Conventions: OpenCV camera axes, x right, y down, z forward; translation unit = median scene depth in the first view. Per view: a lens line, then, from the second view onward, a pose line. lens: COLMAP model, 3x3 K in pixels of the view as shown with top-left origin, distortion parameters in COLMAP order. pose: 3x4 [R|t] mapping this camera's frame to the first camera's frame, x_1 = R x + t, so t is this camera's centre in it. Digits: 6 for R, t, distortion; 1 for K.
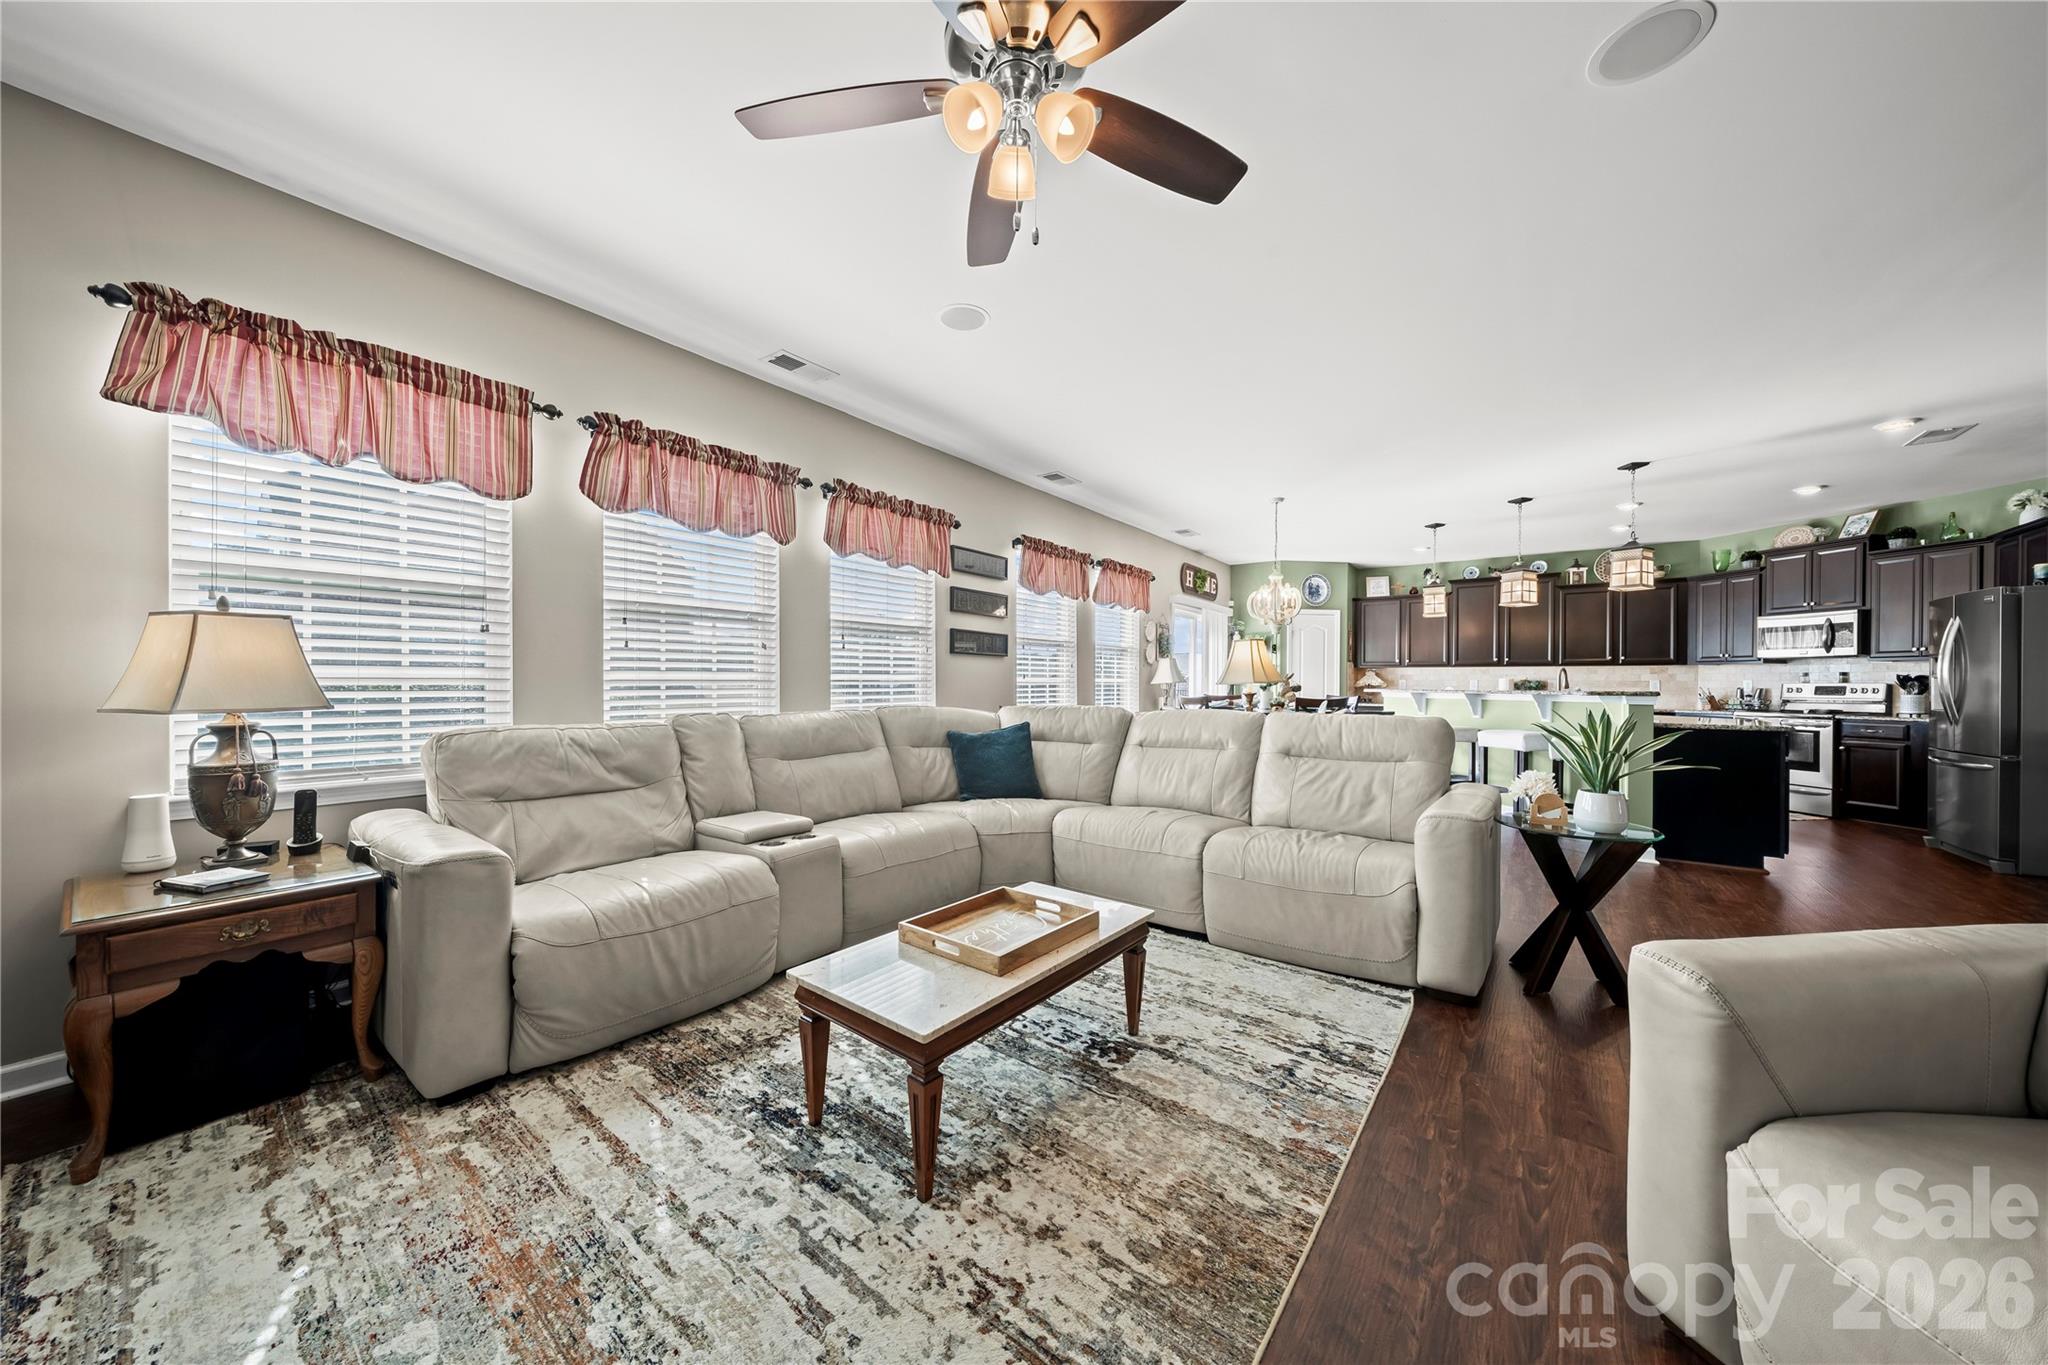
lens RADIAL K [[692.5, 0, 1021.0], [0, 692.5, 684.7], [0, 0, 1]] dist [-0.004645, 0.000046]
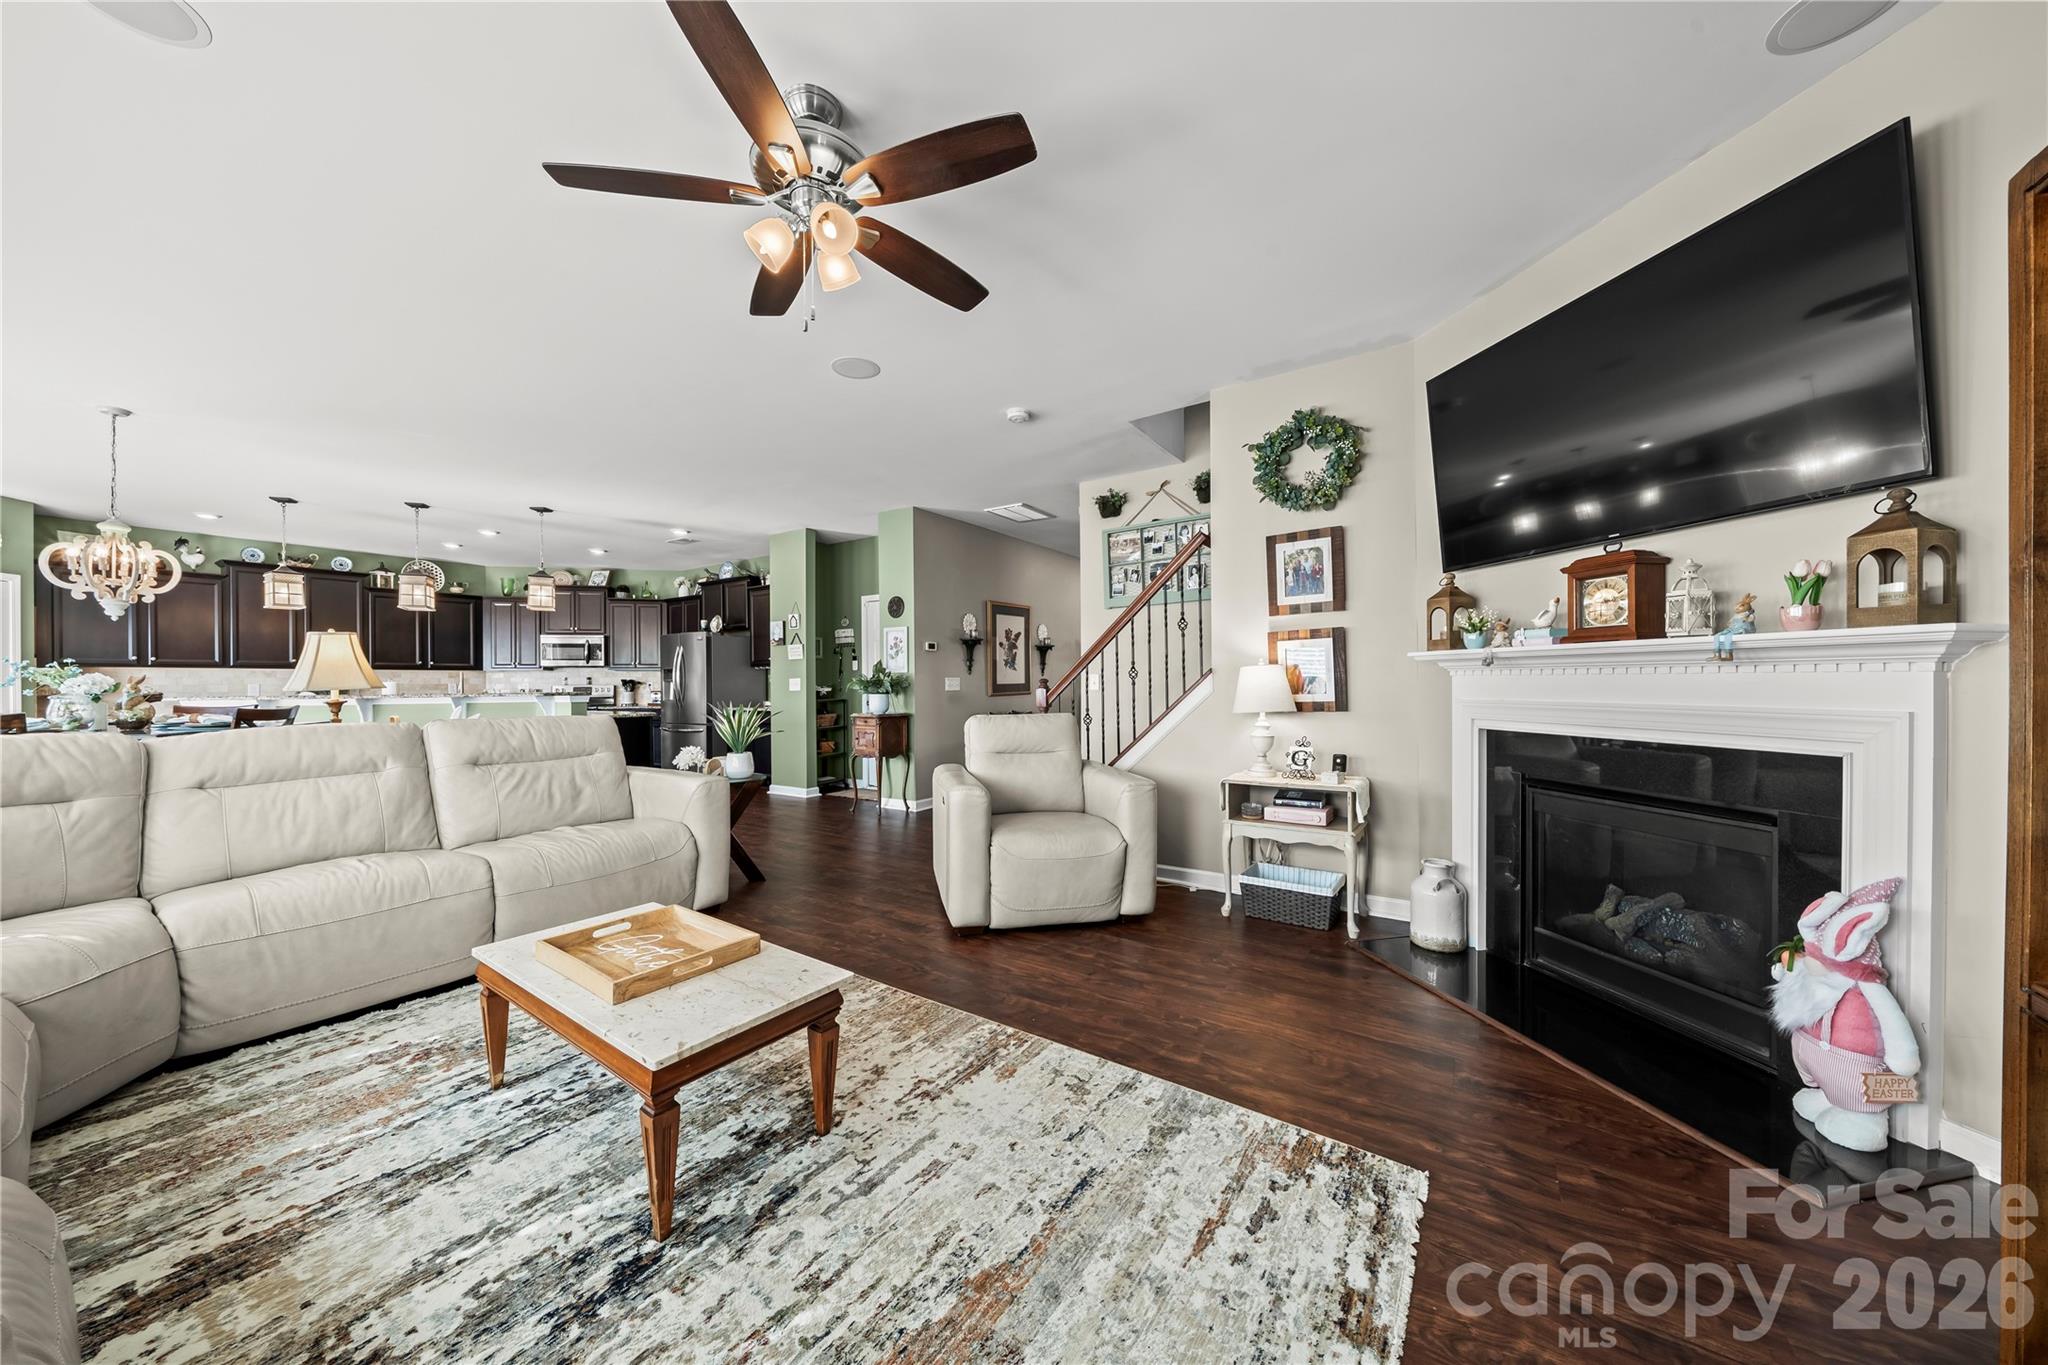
lens RADIAL K [[692.5, 0, 1021.0], [0, 692.5, 684.7], [0, 0, 1]] dist [-0.004645, 0.000046]
pose [[-0.057936, -0.005309, 0.998306, -0.330564], [0.010999, 0.999922, 0.005956, -0.001724], [-0.998260, 0.011326, -0.057873, 0.184875]]
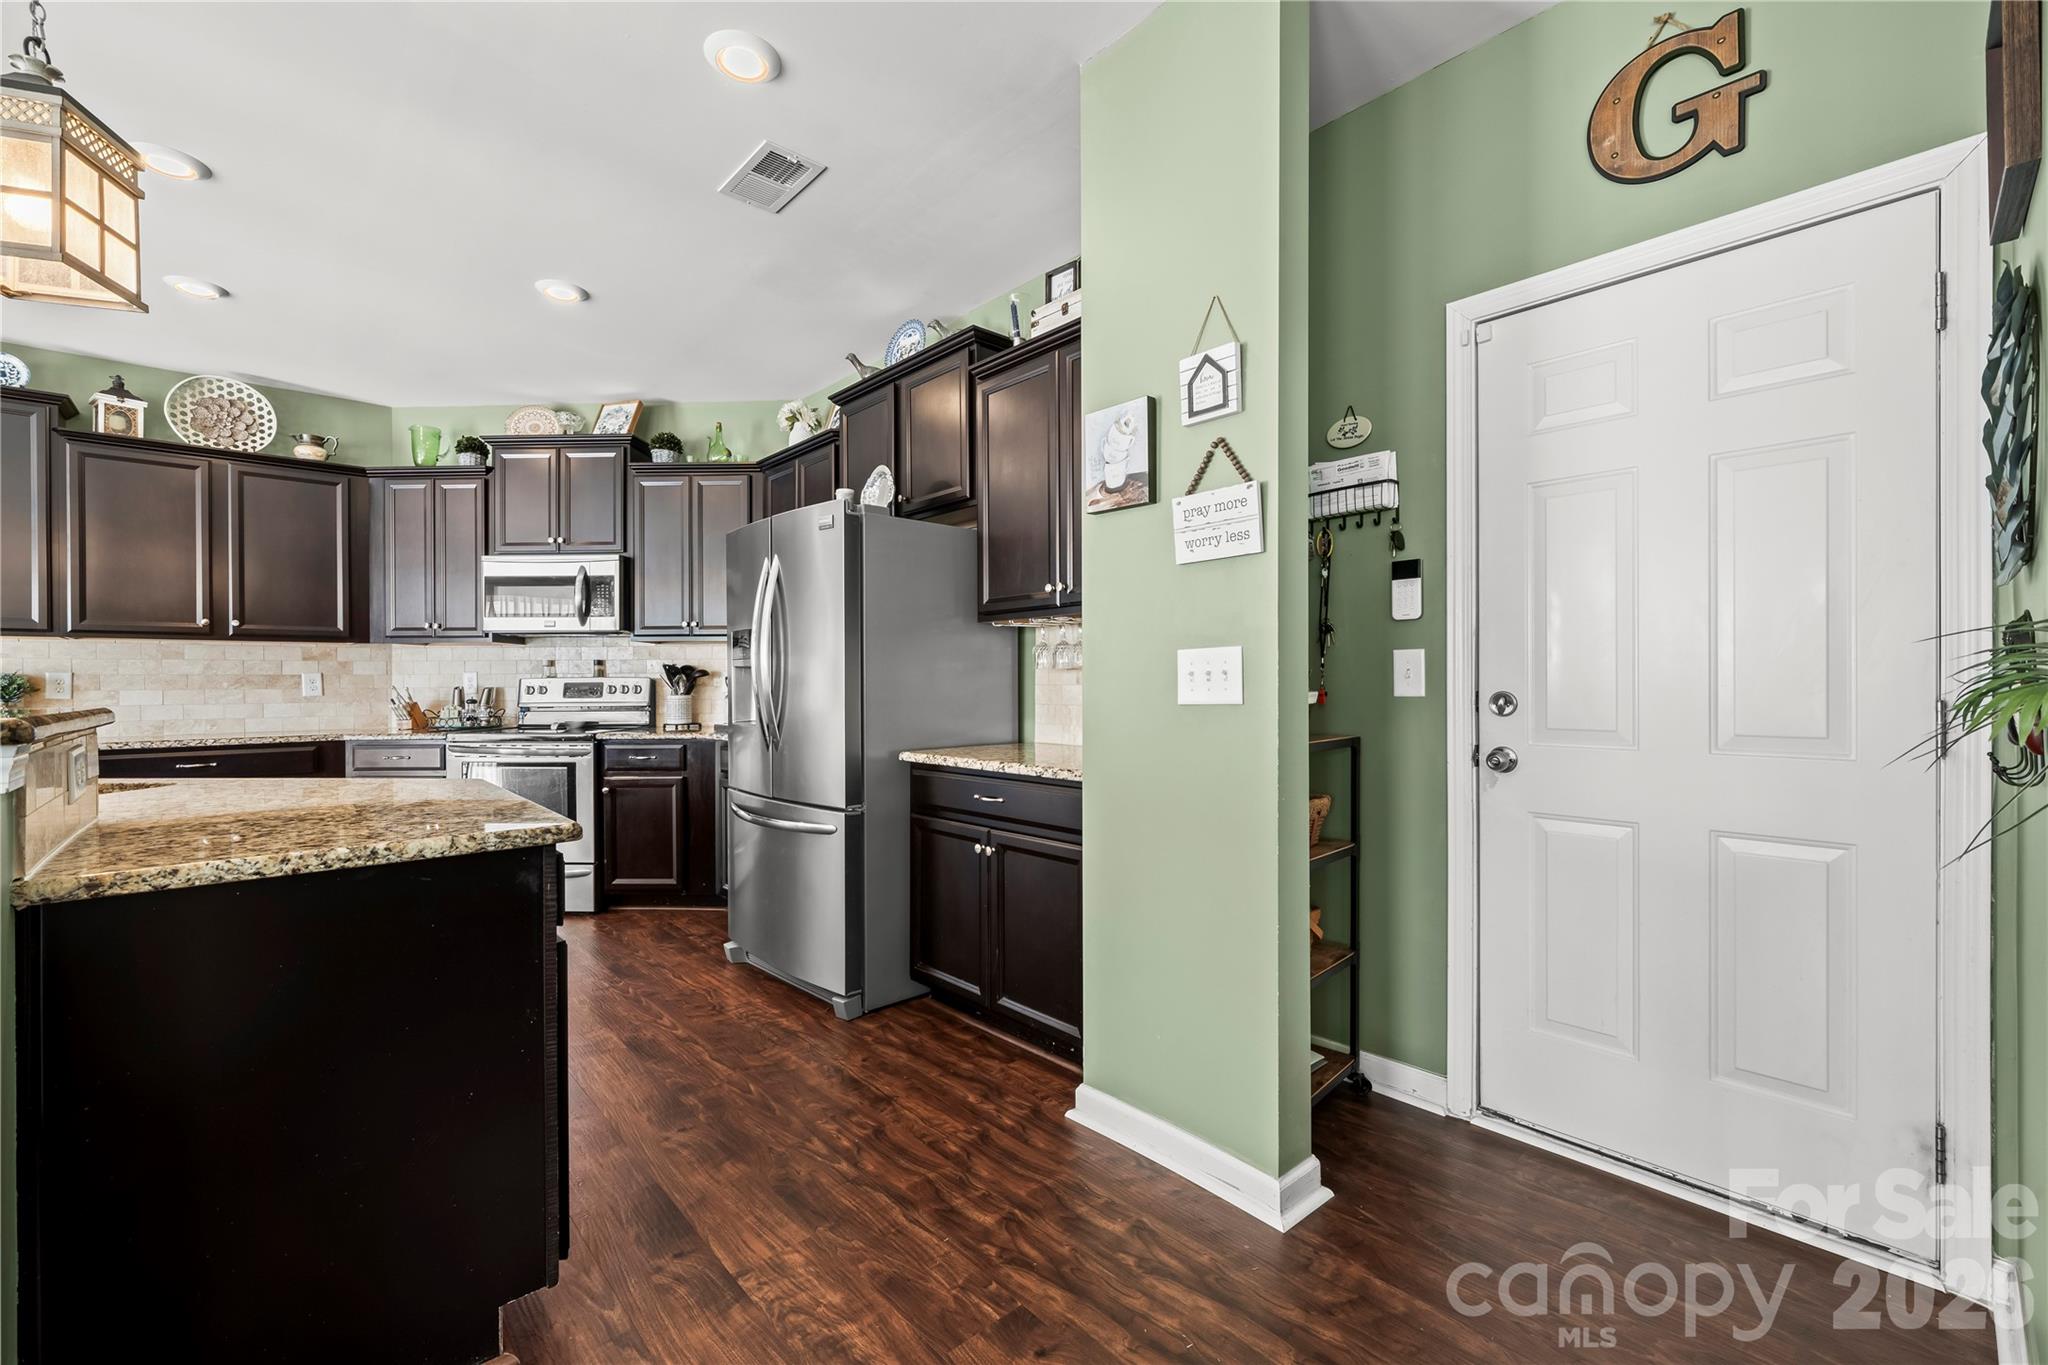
lens RADIAL K [[851.2, 0, 1024.0], [0, 851.2, 682.5], [0, 0, 1]] dist [0.000999, -0.000226]
pose [[0.189384, -0.007798, 0.981872, 0.551124], [0.008200, 0.999946, 0.006360, 0.000357], [-0.981869, 0.006847, 0.189438, 0.511119]]
